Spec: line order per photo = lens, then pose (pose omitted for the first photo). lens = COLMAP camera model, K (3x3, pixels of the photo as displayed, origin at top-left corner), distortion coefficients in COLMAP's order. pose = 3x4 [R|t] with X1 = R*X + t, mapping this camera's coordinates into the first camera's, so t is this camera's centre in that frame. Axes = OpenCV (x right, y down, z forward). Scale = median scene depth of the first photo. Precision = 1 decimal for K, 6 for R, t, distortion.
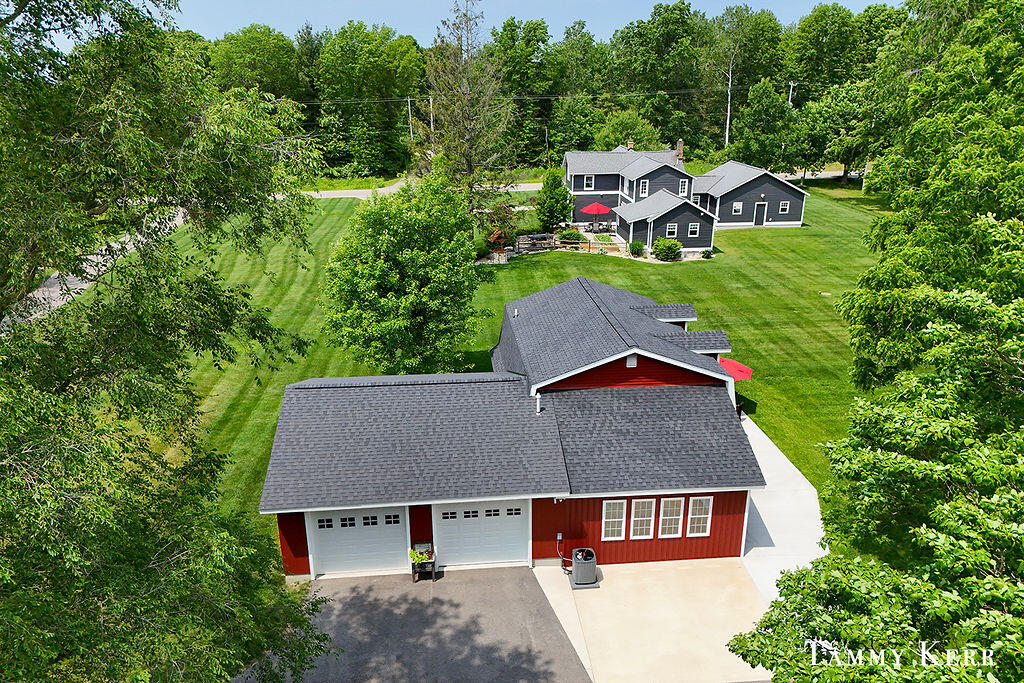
lens RADIAL K [[691.5, 0, 508.4], [0, 691.5, 345.8], [0, 0, 1]] dist [0.032140, -0.000393]
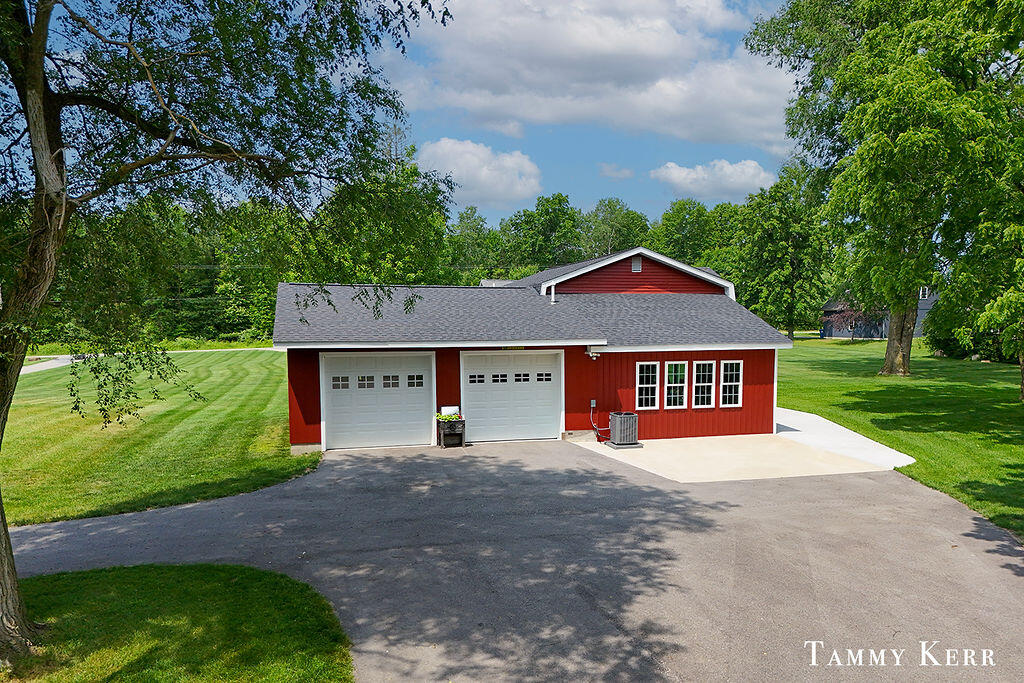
lens RADIAL K [[691.5, 0, 510.1], [0, 691.5, 342.3], [0, 0, 1]] dist [0.032140, -0.000393]
pose [[0.989040, -0.013737, 0.147009, -0.171553], [0.049401, 0.969067, -0.241804, 0.412503], [-0.139140, 0.246416, 0.959124, 0.103696]]
